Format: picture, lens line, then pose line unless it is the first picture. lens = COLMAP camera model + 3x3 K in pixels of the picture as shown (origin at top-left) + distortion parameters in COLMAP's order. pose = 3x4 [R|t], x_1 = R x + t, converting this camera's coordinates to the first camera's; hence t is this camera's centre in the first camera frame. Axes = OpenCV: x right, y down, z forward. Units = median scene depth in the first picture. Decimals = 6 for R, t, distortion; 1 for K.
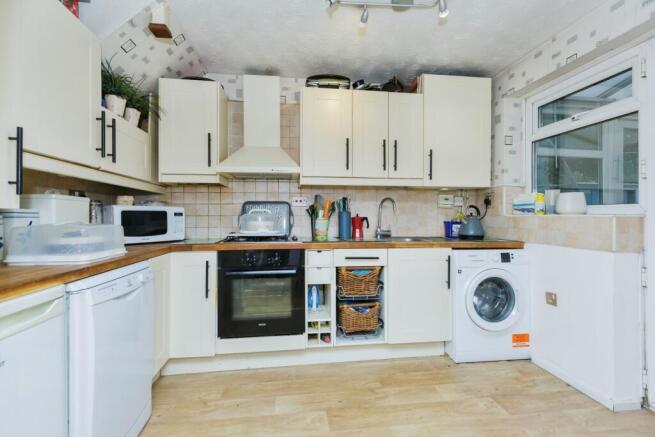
lens RADIAL K [[286.8, 0, 330.6], [0, 286.8, 211.8], [0, 0, 1]] dist [-0.000022, -0.000012]
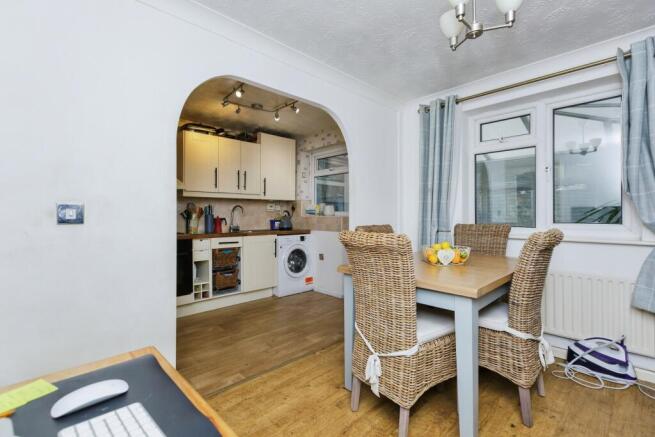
lens RADIAL K [[299.3, 0, 327.5], [0, 299.3, 218.5], [0, 0, 1]] dist [0.000924, 0.000001]
pose [[0.804980, -0.012562, 0.593169, -0.411199], [-0.001289, 0.999736, 0.022921, -0.017898], [-0.593300, -0.019215, 0.804752, -0.660204]]
